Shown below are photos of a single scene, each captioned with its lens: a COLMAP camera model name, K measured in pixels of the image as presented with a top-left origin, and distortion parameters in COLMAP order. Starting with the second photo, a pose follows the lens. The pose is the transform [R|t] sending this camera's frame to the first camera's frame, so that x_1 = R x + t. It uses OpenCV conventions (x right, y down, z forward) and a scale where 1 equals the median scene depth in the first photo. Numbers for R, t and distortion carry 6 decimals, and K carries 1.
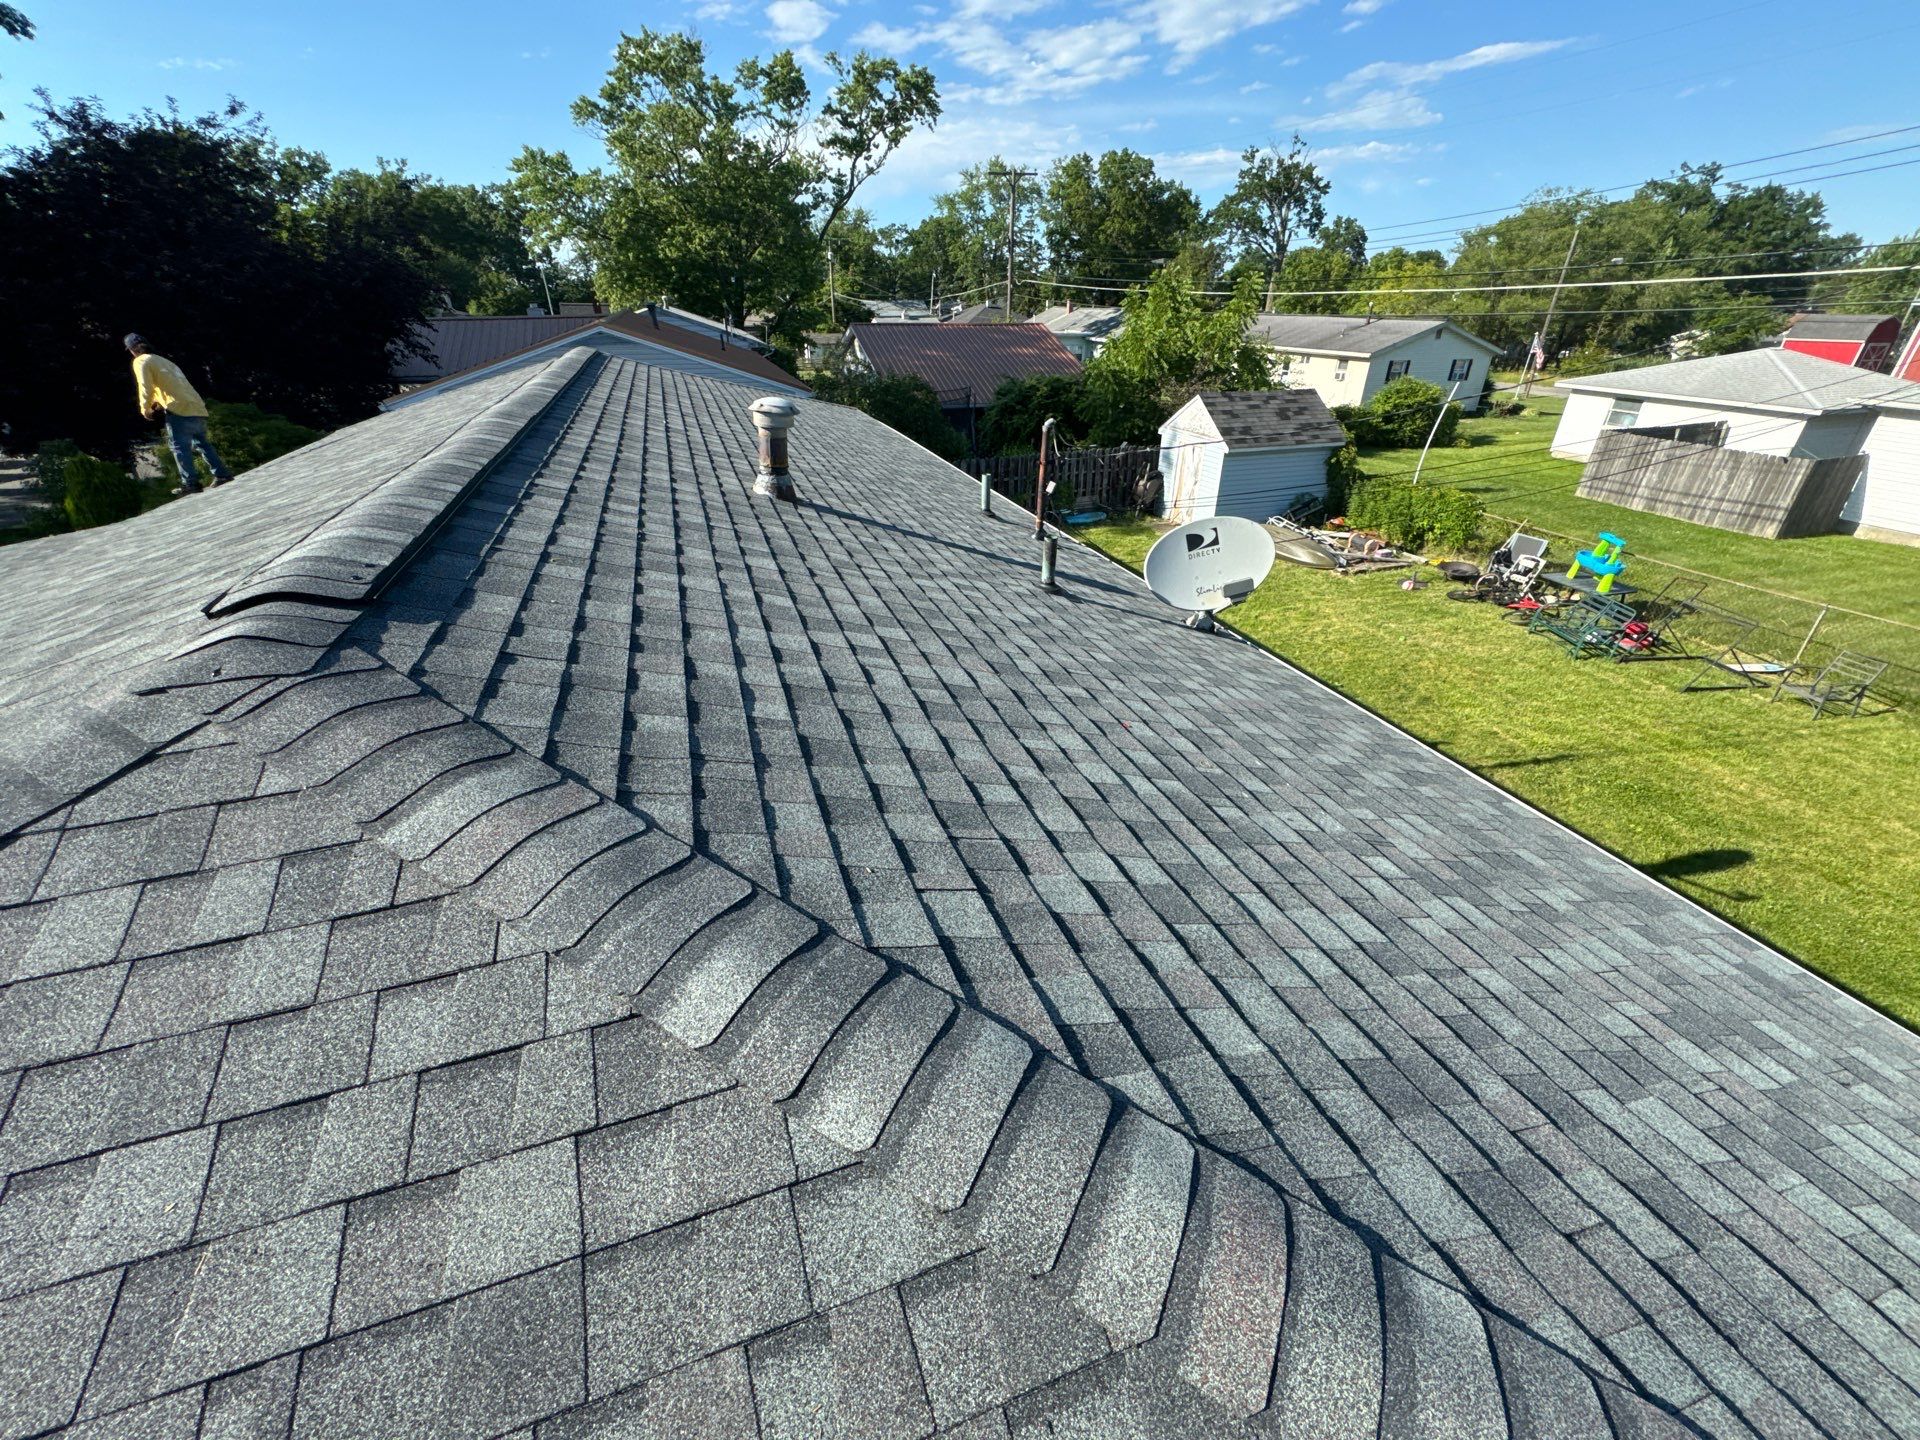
lens RADIAL K [[747.5, 0, 960.0], [0, 747.5, 720.0], [0, 0, 1]] dist [0.001459, 0.000495]
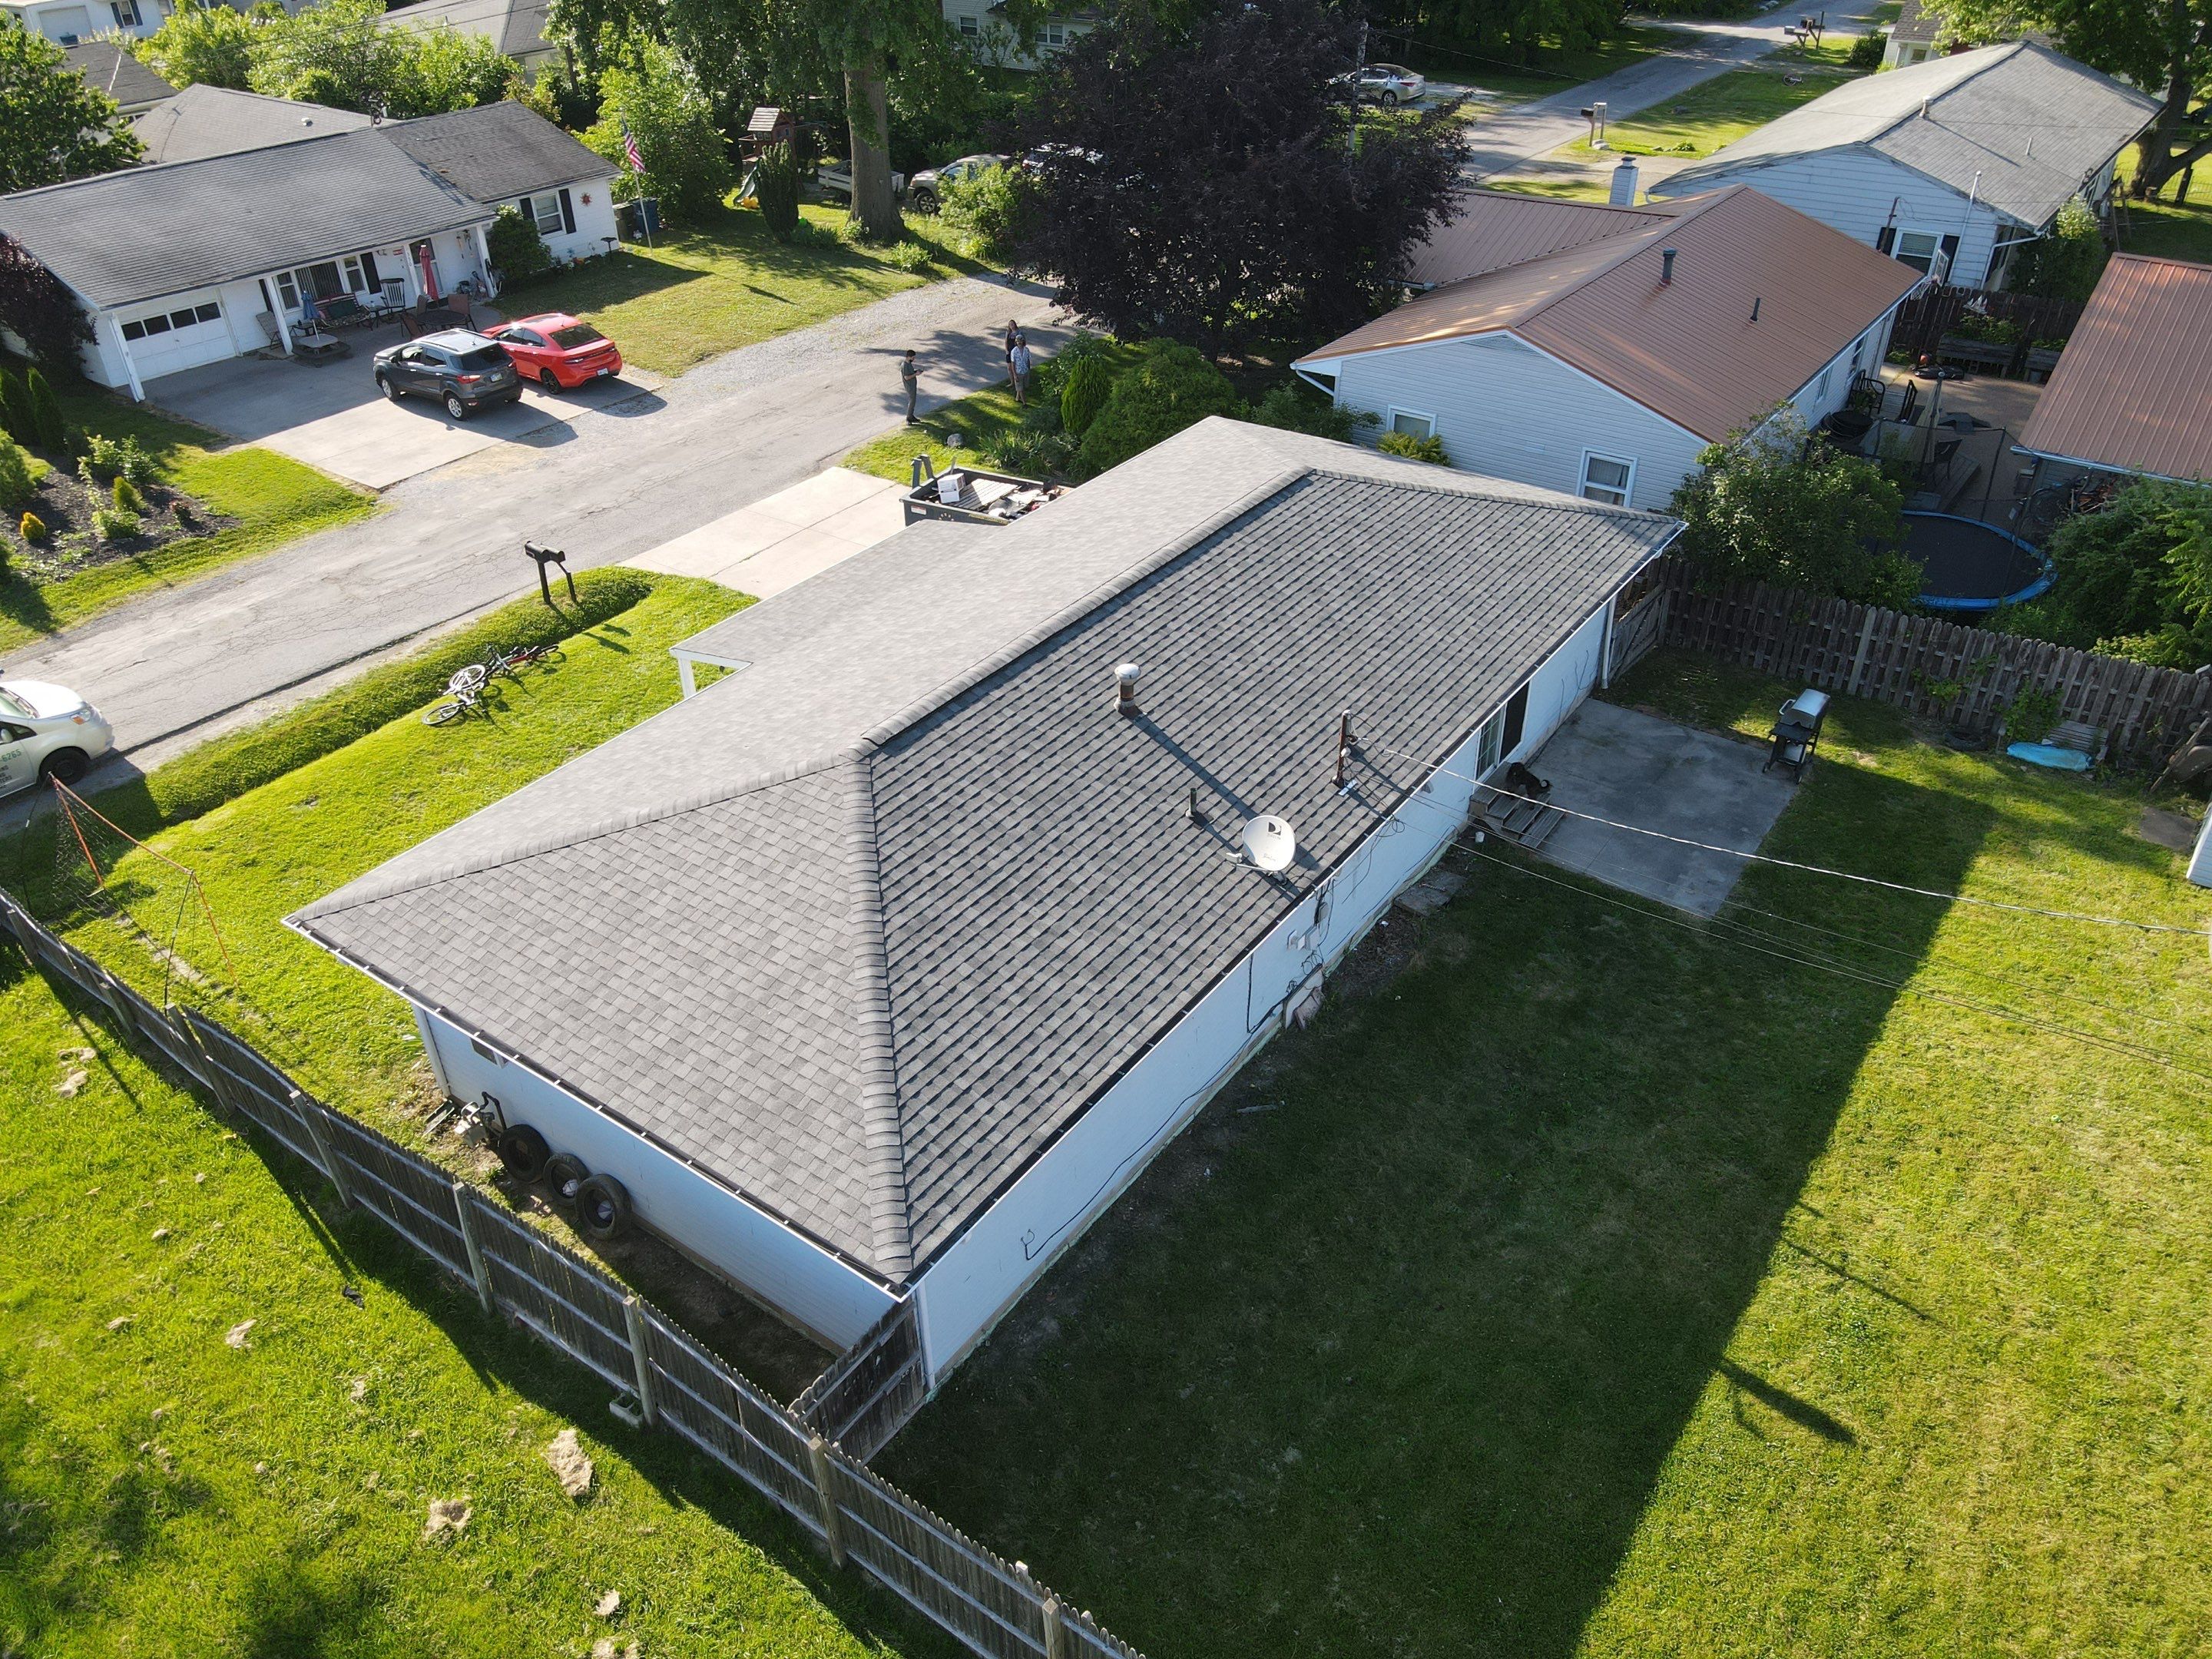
lens RADIAL K [[1615.8, 0, 1102.9], [0, 1615.8, 830.5], [0, 0, 1]] dist [-0.004603, 0.032203]
pose [[0.575988, 0.443103, -0.686949, 0.243389], [-0.387826, 0.887875, 0.247525, -0.090515], [0.719604, 0.123845, 0.683252, -0.167374]]
